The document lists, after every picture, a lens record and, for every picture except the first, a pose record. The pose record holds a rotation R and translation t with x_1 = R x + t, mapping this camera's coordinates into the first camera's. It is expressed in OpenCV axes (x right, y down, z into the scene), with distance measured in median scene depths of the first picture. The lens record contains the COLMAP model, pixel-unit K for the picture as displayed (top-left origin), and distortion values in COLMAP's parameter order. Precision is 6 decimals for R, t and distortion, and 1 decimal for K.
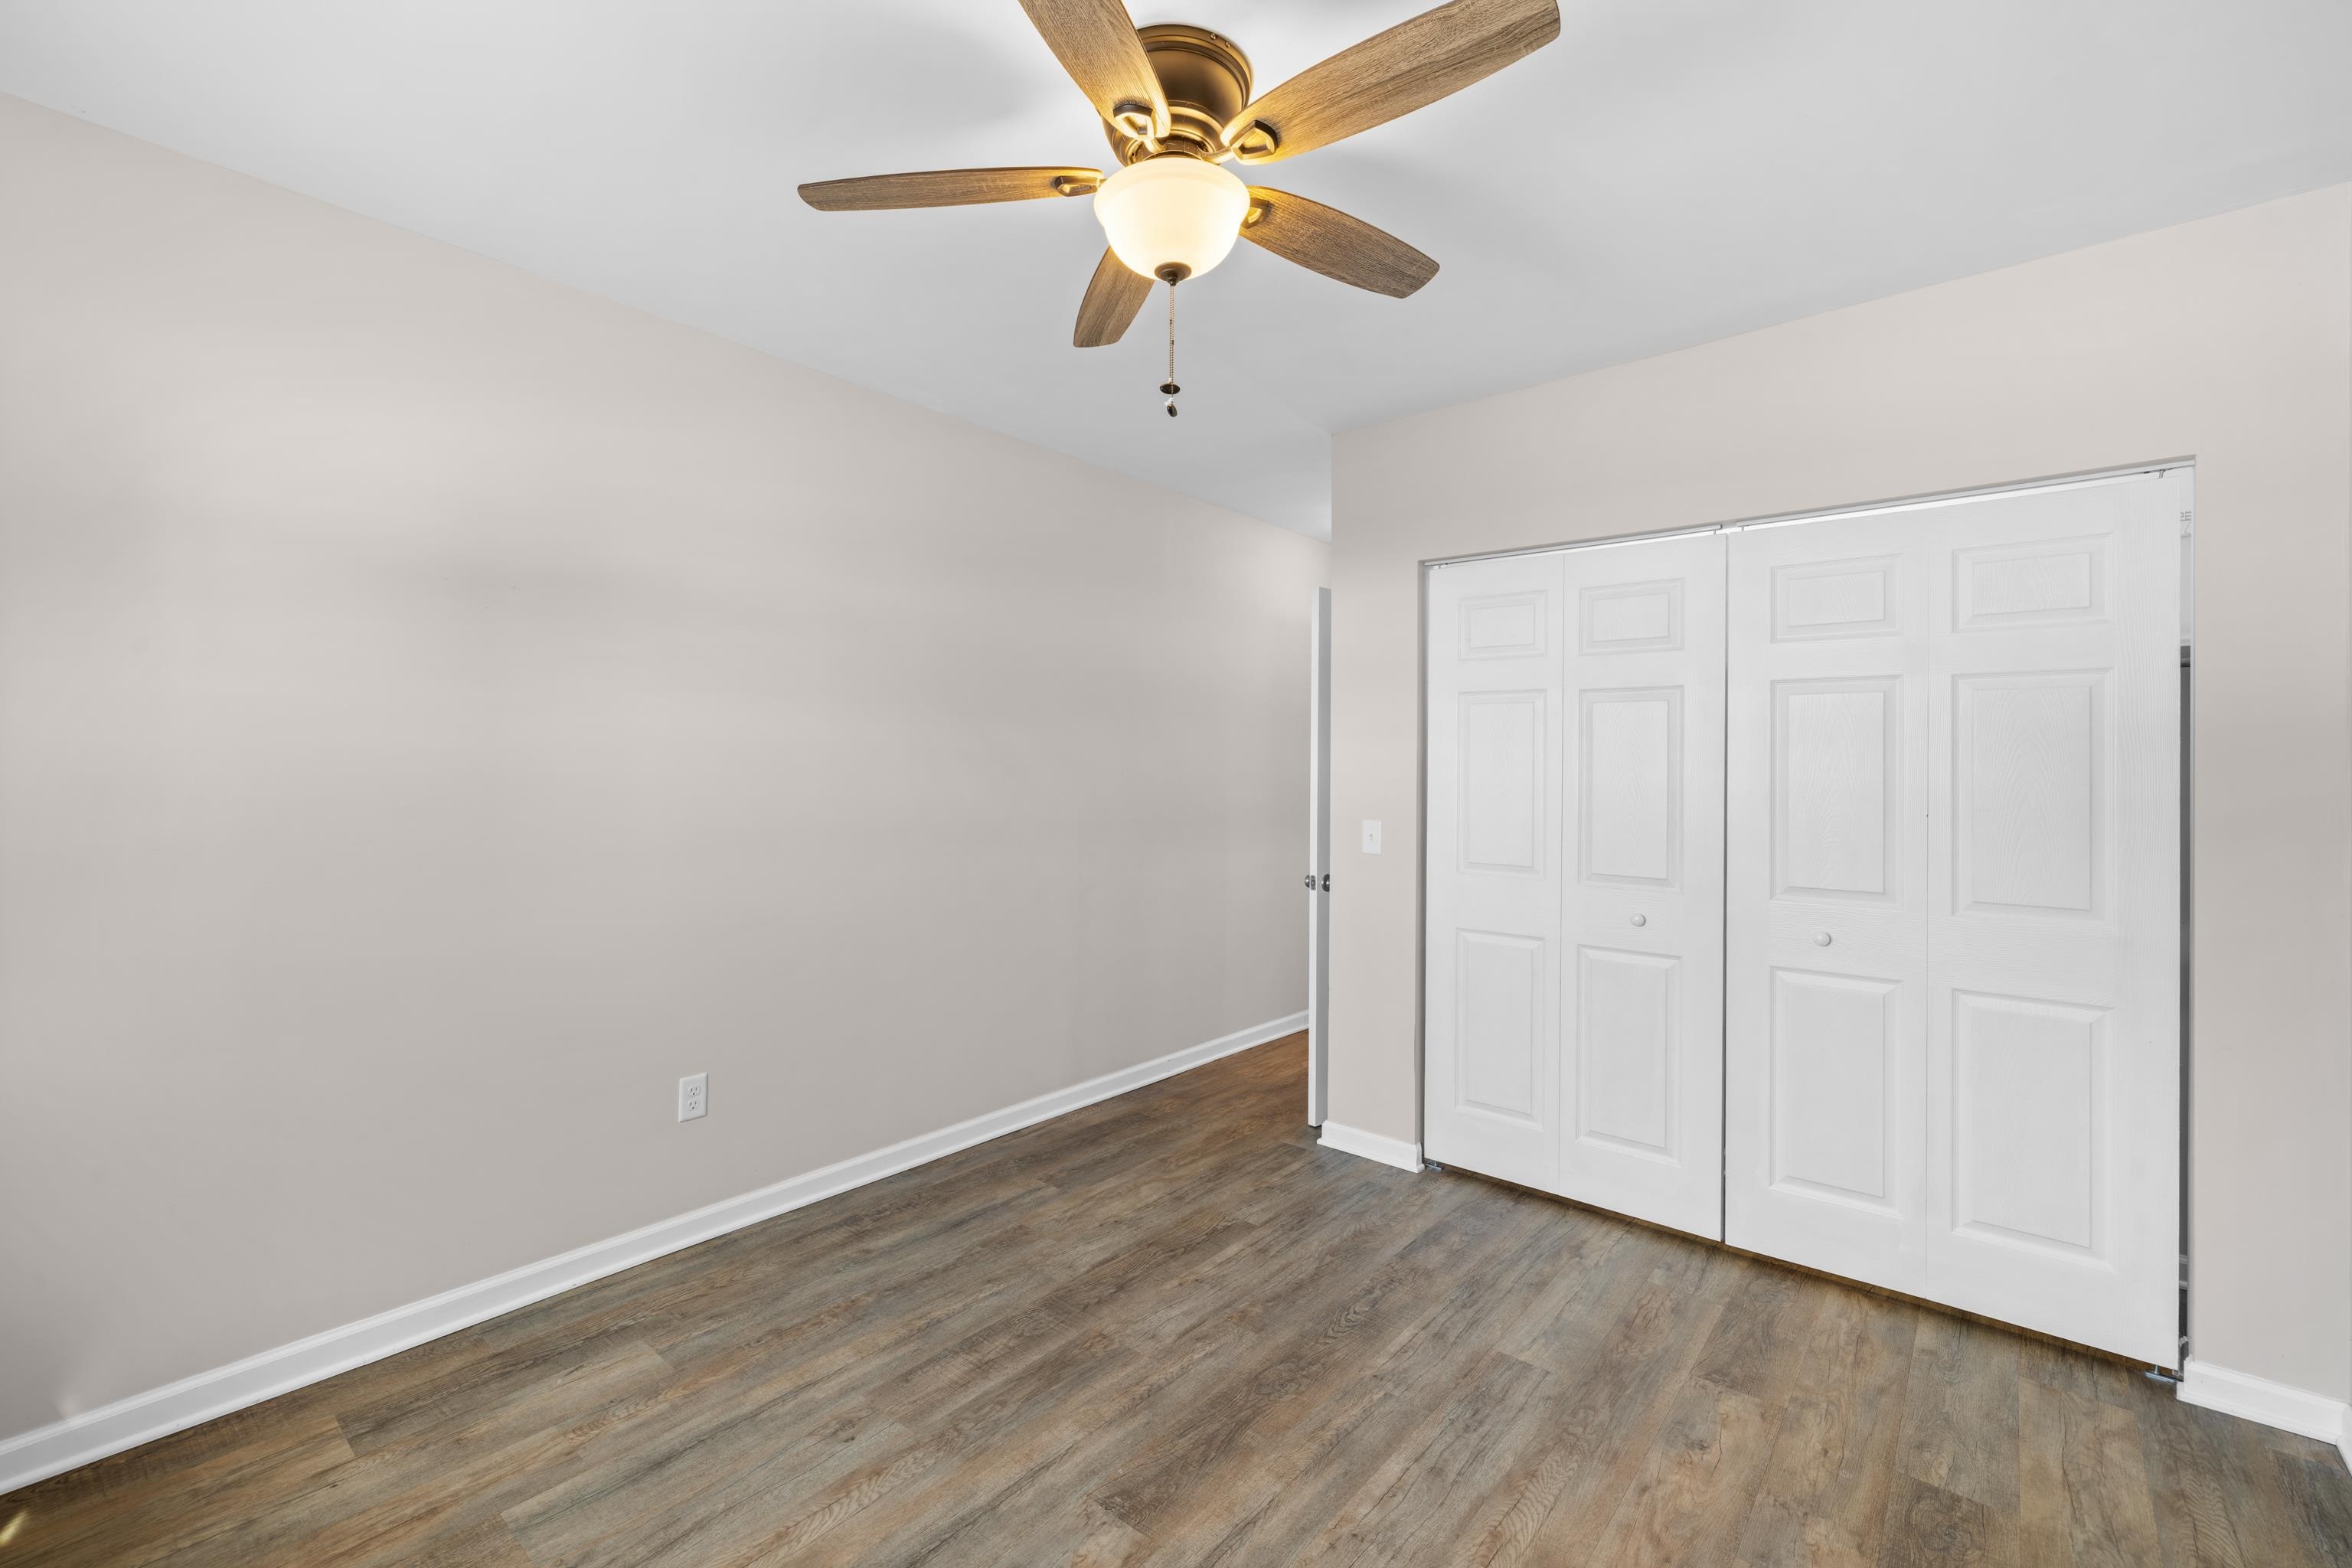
lens RADIAL K [[989.8, 0, 1175.9], [0, 989.8, 776.2], [0, 0, 1]] dist [0.001602, 0.000397]
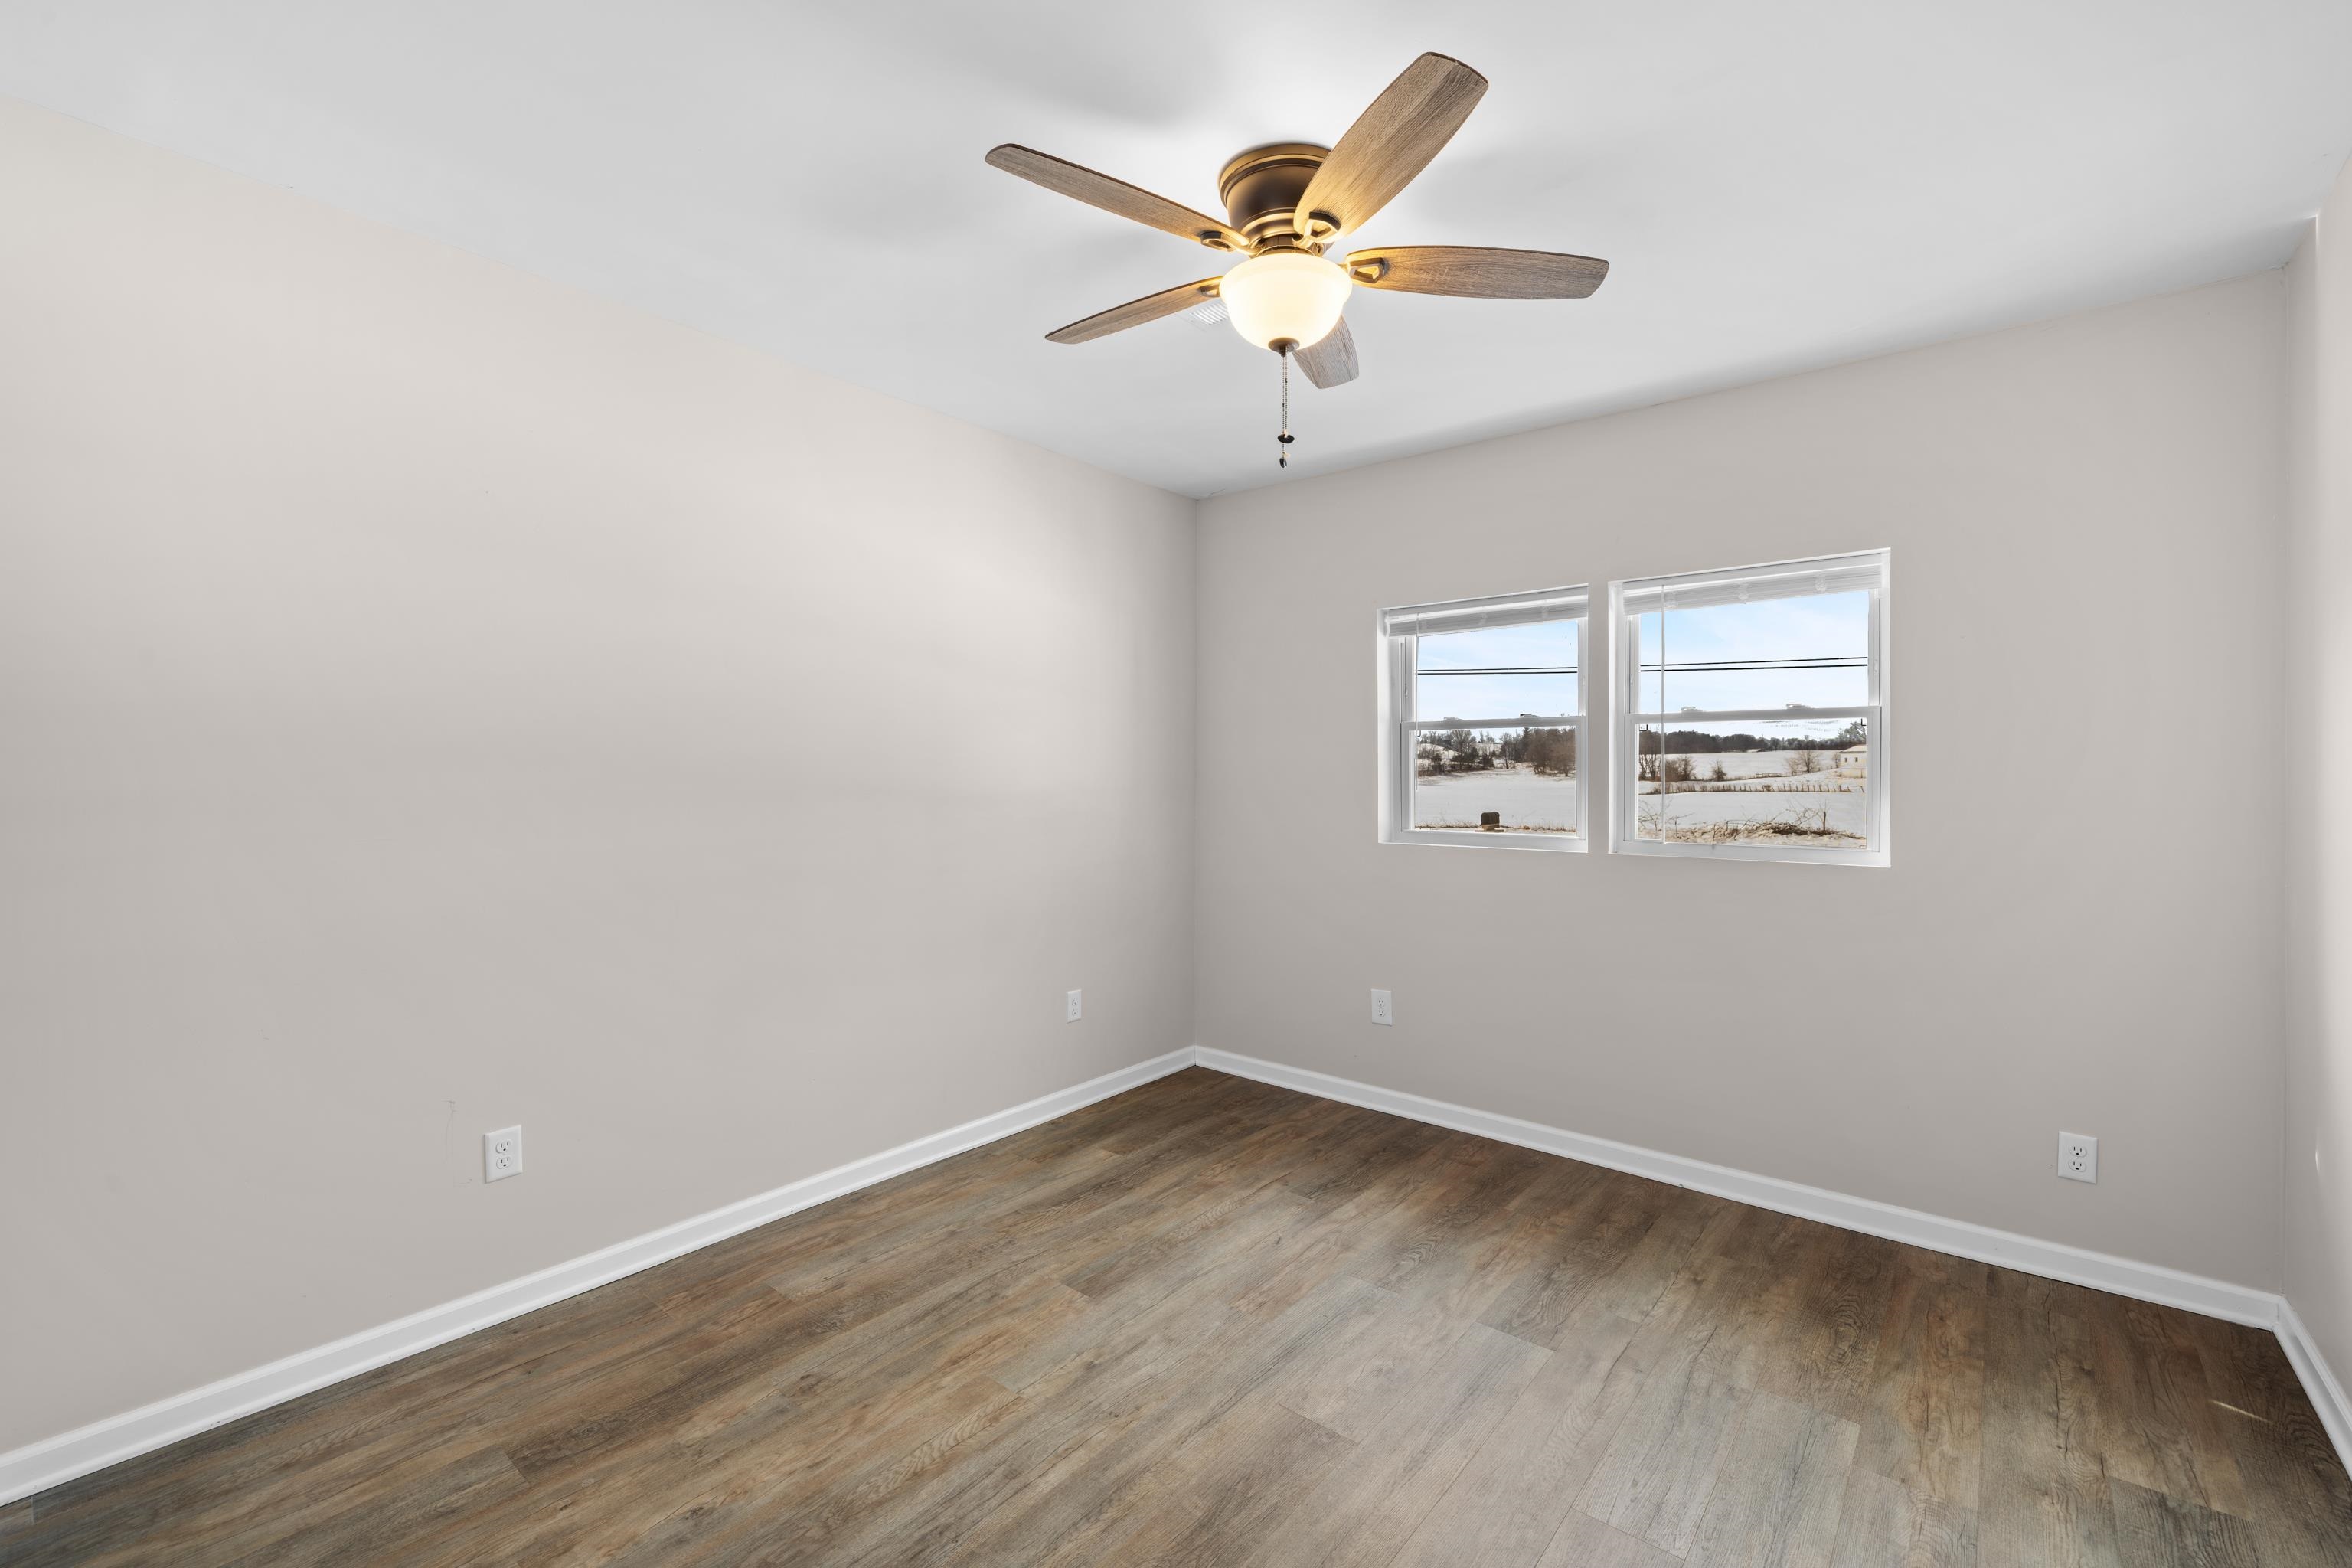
lens RADIAL K [[989.8, 0, 1173.6], [0, 989.8, 776.8], [0, 0, 1]] dist [0.001602, 0.000397]
pose [[-0.999872, -0.014679, 0.006294, 0.106700], [-0.014559, 0.999718, 0.018762, -0.014052], [-0.006568, 0.018668, -0.999804, 1.983667]]
